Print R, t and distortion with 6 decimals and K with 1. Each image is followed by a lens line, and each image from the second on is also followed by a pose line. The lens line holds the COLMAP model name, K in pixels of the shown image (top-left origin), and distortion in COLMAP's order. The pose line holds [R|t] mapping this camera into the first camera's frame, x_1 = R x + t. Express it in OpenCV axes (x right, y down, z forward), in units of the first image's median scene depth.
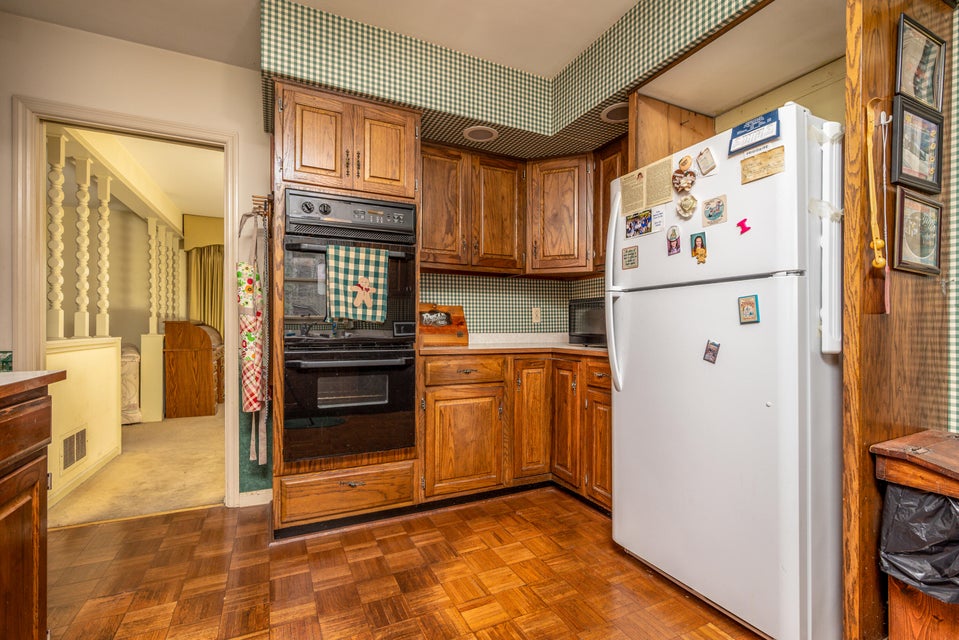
lens RADIAL K [[425.5, 0, 477.5], [0, 425.5, 323.7], [0, 0, 1]] dist [-0.002227, 0.001406]
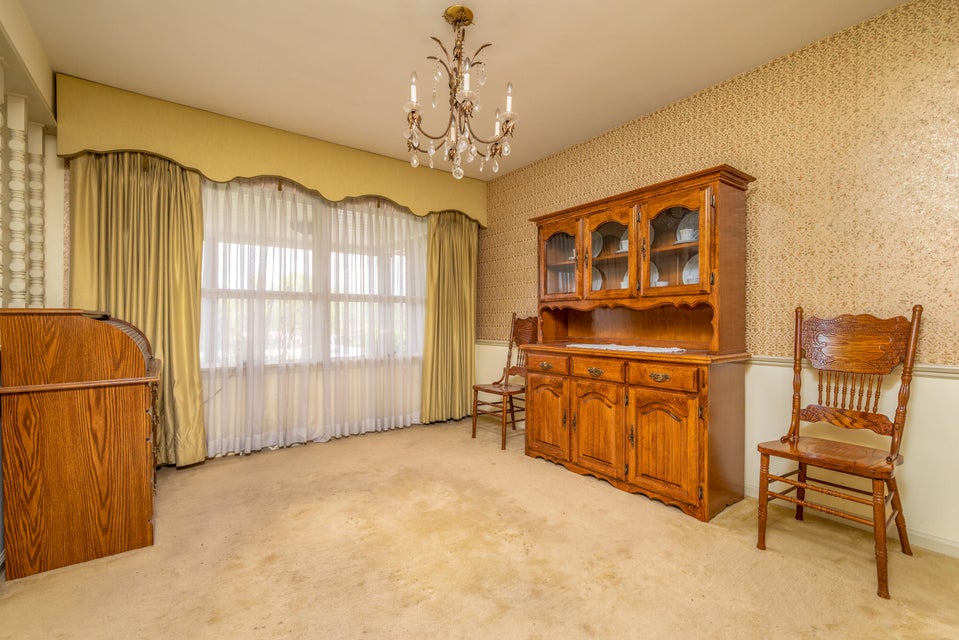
lens RADIAL K [[425.5, 0, 477.0], [0, 425.5, 322.1], [0, 0, 1]] dist [-0.002227, 0.001406]
pose [[0.985849, -0.011113, 0.167266, -0.389127], [0.009189, 0.999882, 0.012272, 0.005696], [-0.167383, -0.010561, 0.985835, 0.566808]]
